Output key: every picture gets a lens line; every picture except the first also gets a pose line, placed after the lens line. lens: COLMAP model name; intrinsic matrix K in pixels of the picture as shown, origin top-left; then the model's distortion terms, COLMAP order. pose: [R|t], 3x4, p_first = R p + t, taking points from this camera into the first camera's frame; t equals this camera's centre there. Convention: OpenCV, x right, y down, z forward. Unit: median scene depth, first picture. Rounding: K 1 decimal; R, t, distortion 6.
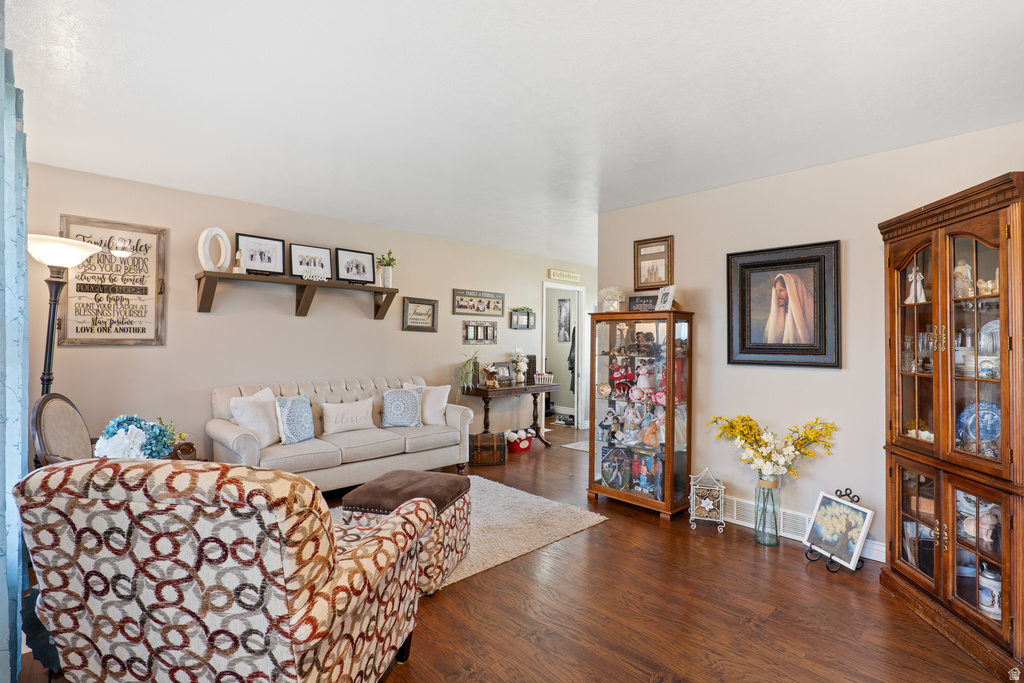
lens RADIAL K [[480.9, 0, 507.8], [0, 480.9, 337.7], [0, 0, 1]] dist [-0.014196, 0.001971]
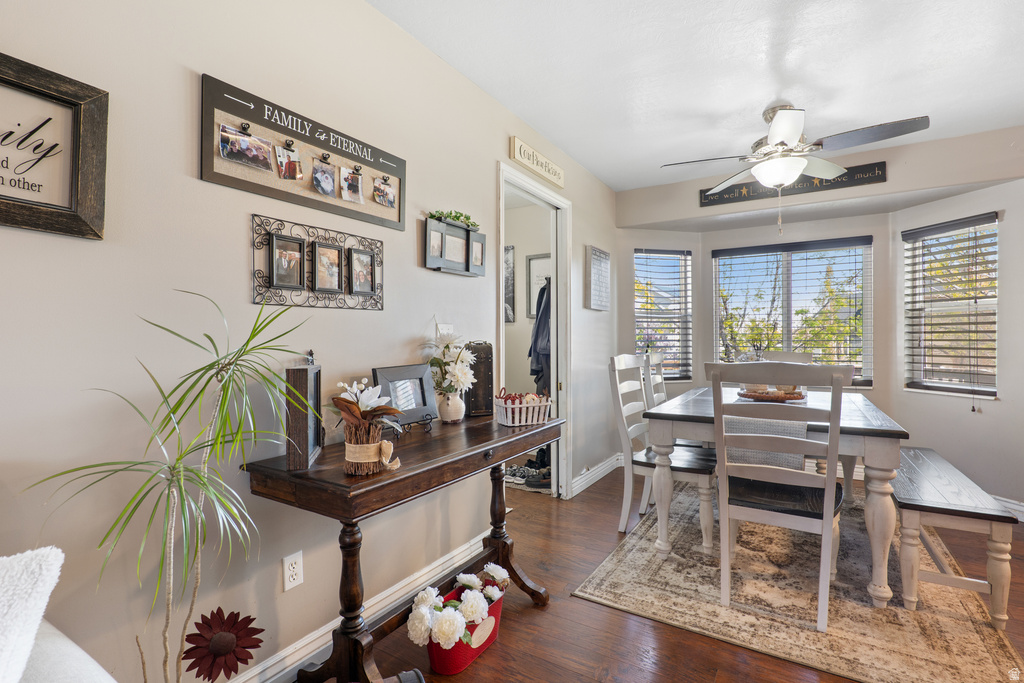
lens RADIAL K [[480.9, 0, 514.6], [0, 480.9, 337.4], [0, 0, 1]] dist [-0.014196, 0.001971]
pose [[0.966222, -0.011158, 0.257469, -0.021222], [0.009141, 0.999917, 0.009028, 0.030303], [-0.257549, -0.006369, 0.966244, 0.676656]]
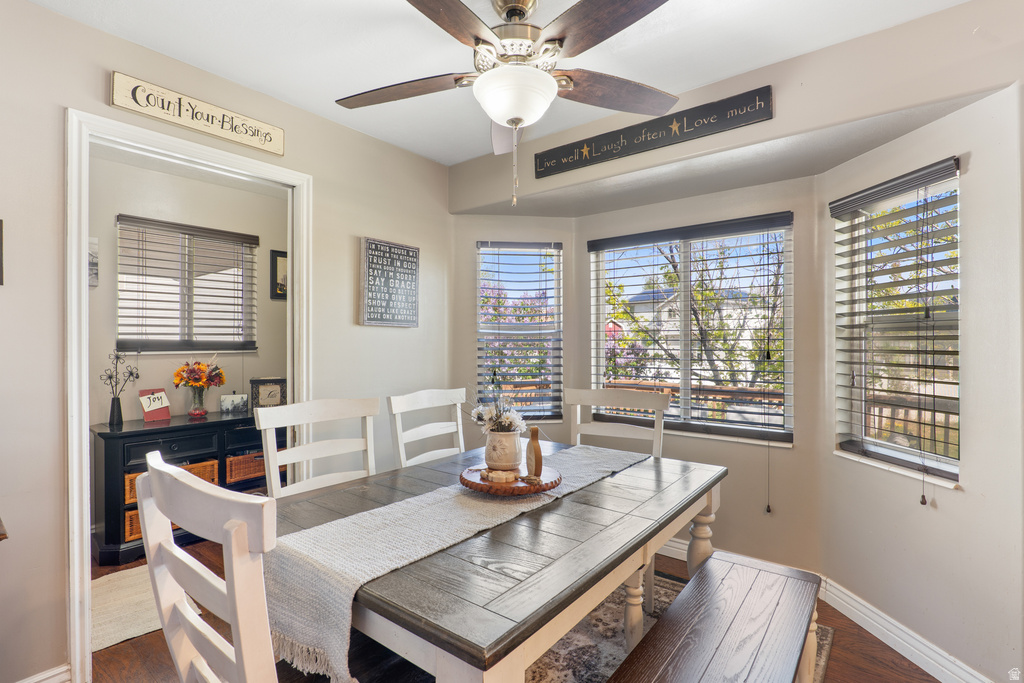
lens RADIAL K [[480.9, 0, 541.7], [0, 480.9, 339.0], [0, 0, 1]] dist [-0.014196, 0.001971]
pose [[0.989792, -0.010052, 0.142165, 0.327306], [0.009158, 0.999934, 0.006936, 0.010470], [-0.142226, -0.005563, 0.989819, 0.788398]]
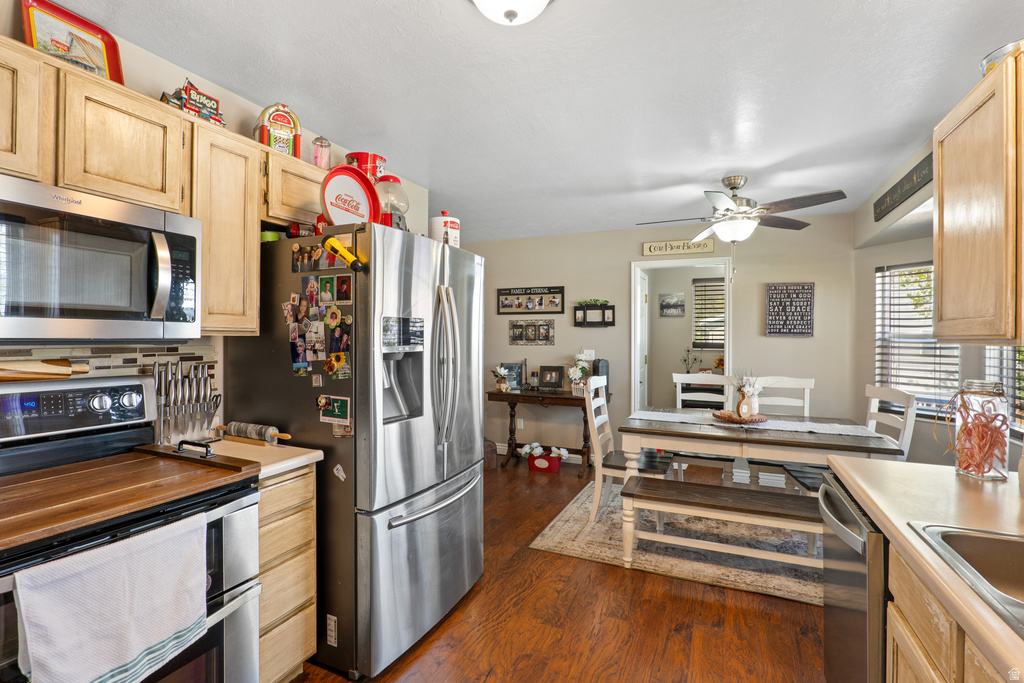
lens RADIAL K [[480.9, 0, 511.7], [0, 480.9, 337.8], [0, 0, 1]] dist [-0.014196, 0.001971]
pose [[0.377754, -0.000115, -0.925906, 0.775213], [0.003151, 0.999994, 0.001162, -0.001282], [0.925901, -0.003356, 0.377752, 0.608594]]
